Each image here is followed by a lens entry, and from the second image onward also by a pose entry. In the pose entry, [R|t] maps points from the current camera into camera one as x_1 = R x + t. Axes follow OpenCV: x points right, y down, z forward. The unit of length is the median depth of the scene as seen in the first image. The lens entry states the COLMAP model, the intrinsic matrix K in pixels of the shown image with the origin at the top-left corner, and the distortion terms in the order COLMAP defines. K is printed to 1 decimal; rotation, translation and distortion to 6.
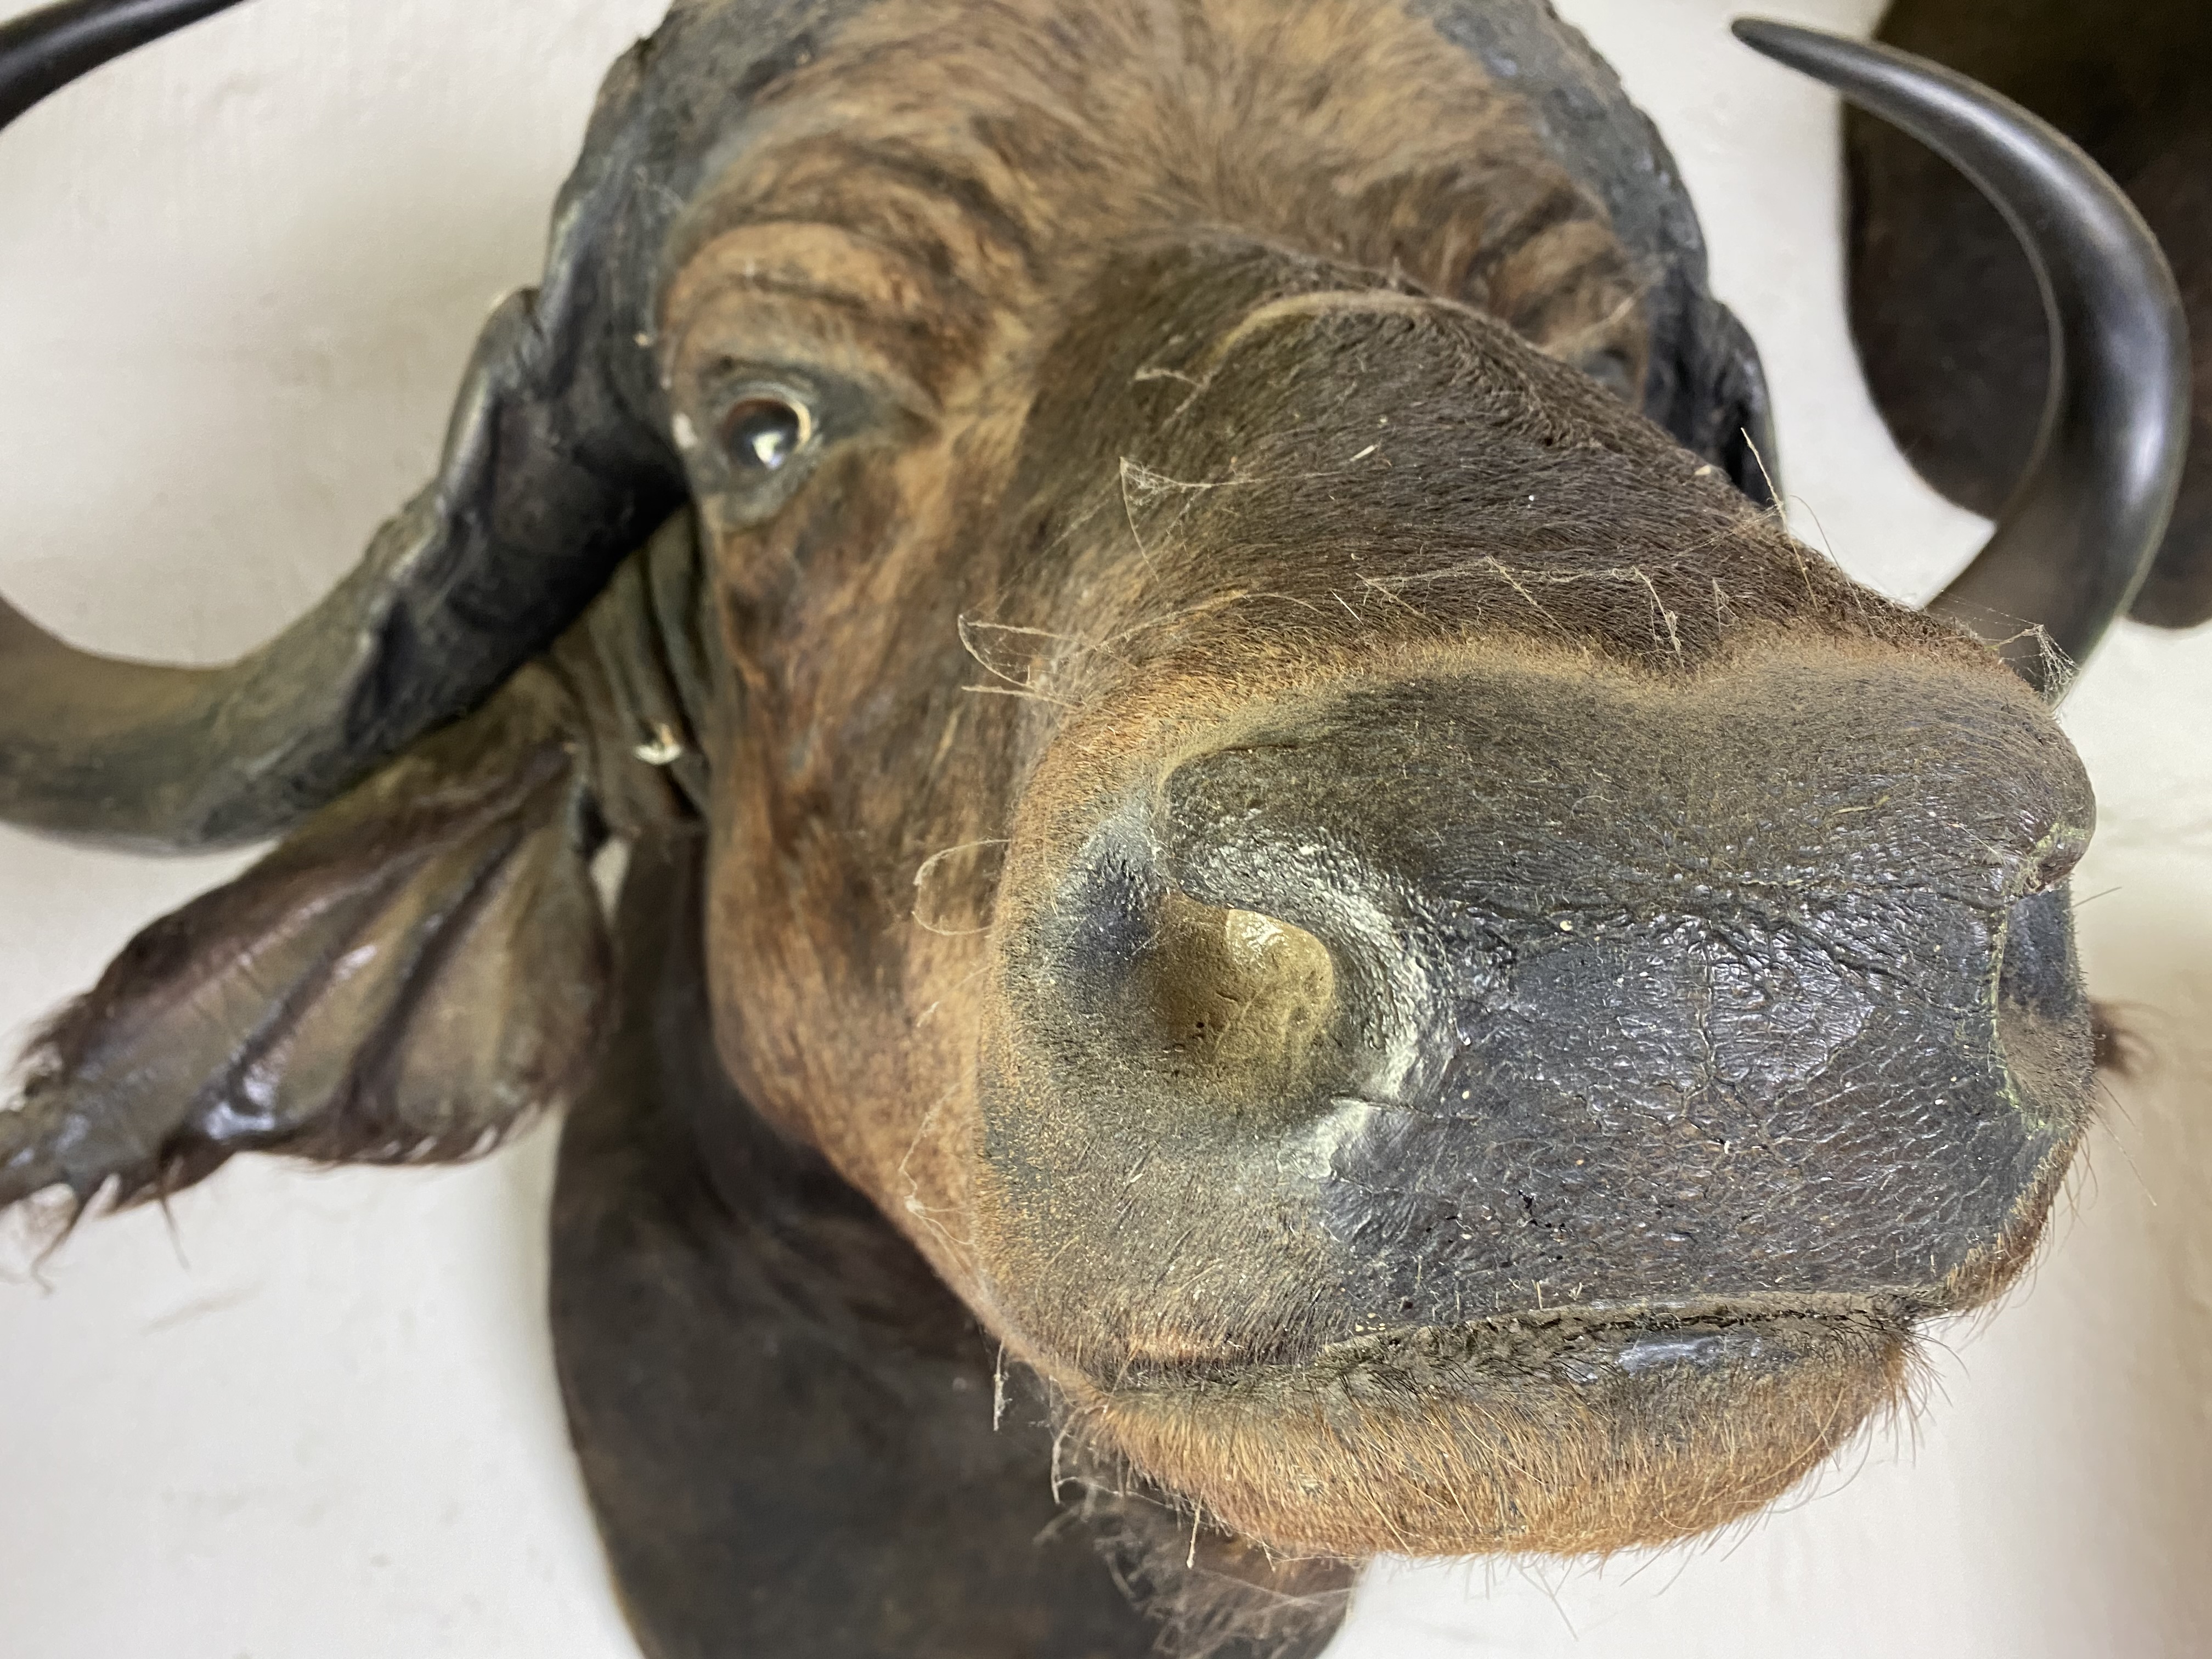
lens RADIAL K [[1777.7, 0, 1112.0], [0, 1777.7, 827.2], [0, 0, 1]] dist [0.005254, -0.000767]
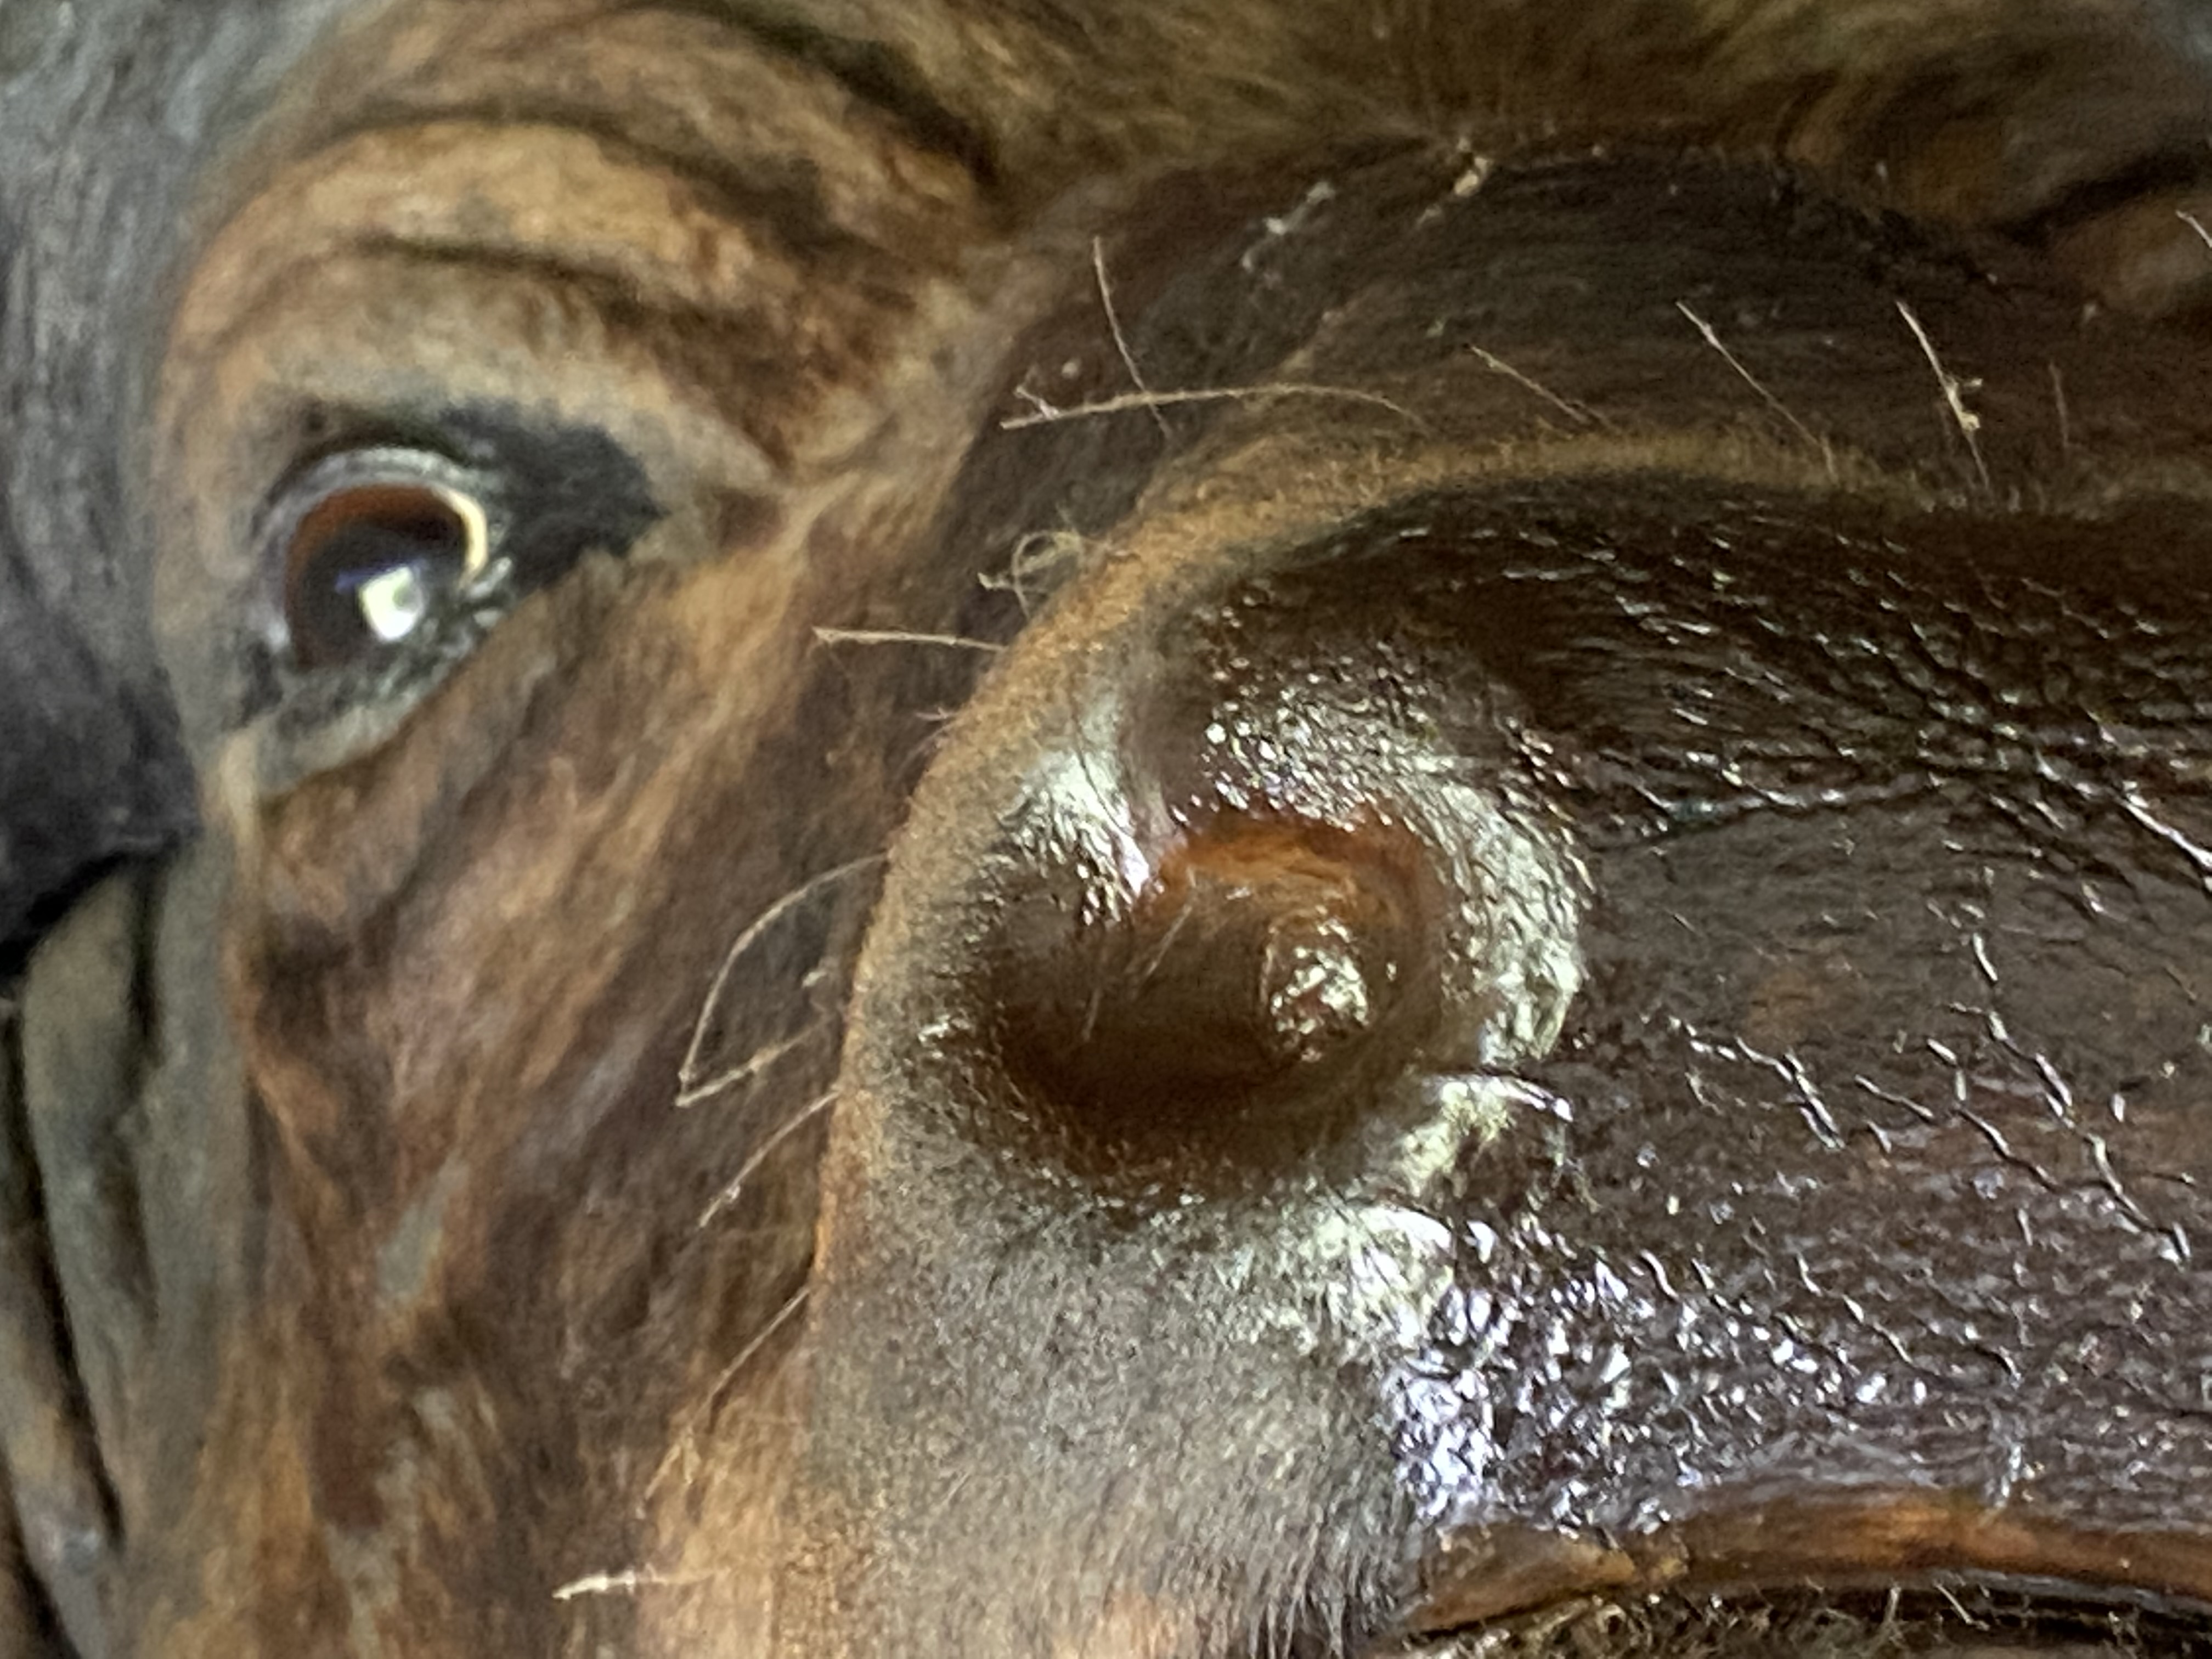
lens RADIAL K [[5996.3, 0, 1104.9], [0, 5996.3, 831.1], [0, 0, 1]] dist [0.056009, 0.000000]
pose [[0.998944, 0.032617, -0.032343, 0.035232], [-0.040769, 0.953965, -0.297133, 0.272403], [0.021162, 0.298138, 0.954288, -0.397739]]
